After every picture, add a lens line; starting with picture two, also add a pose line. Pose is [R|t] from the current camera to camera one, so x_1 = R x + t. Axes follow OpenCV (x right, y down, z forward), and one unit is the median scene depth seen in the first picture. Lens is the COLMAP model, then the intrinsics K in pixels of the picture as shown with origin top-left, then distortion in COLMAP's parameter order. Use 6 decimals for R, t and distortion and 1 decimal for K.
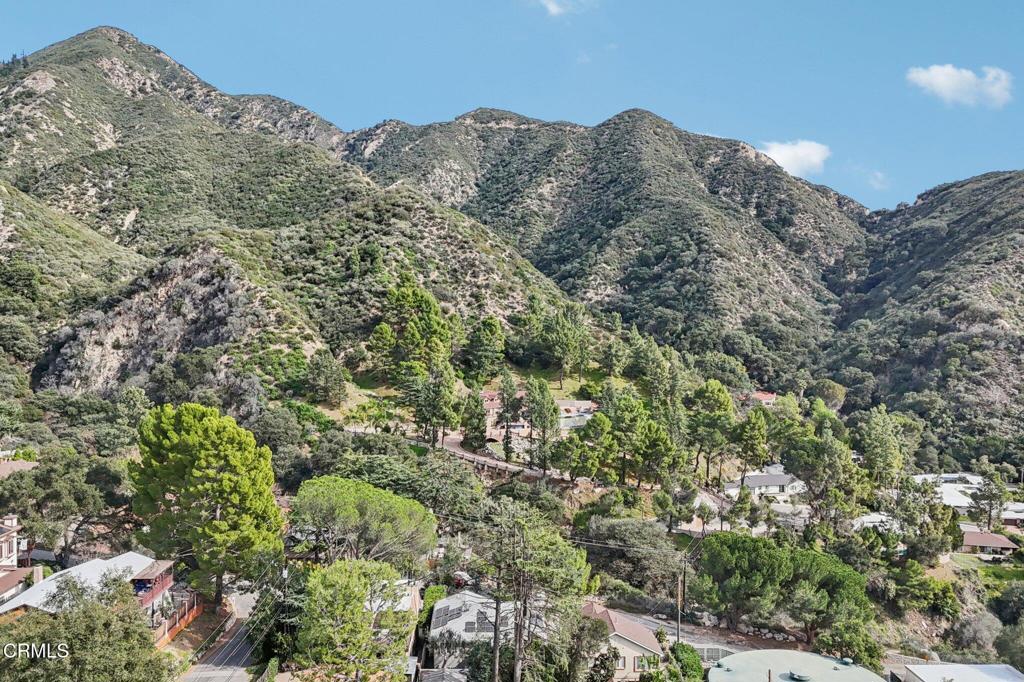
lens RADIAL K [[893.0, 0, 514.7], [0, 893.0, 344.3], [0, 0, 1]] dist [0.092876, -0.114613]
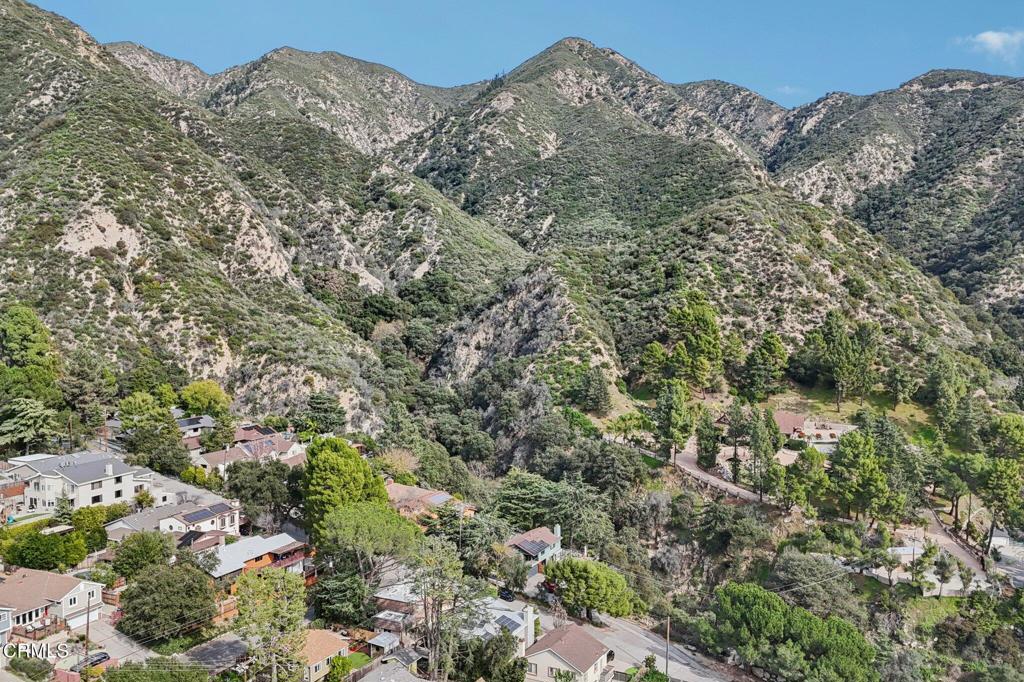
lens RADIAL K [[893.0, 0, 510.6], [0, 893.0, 344.4], [0, 0, 1]] dist [0.092876, -0.114613]
pose [[0.869565, 0.034816, -0.492589, 0.199536], [-0.019295, 0.999145, 0.036557, -0.047347], [0.493441, -0.022284, 0.869494, -0.041269]]
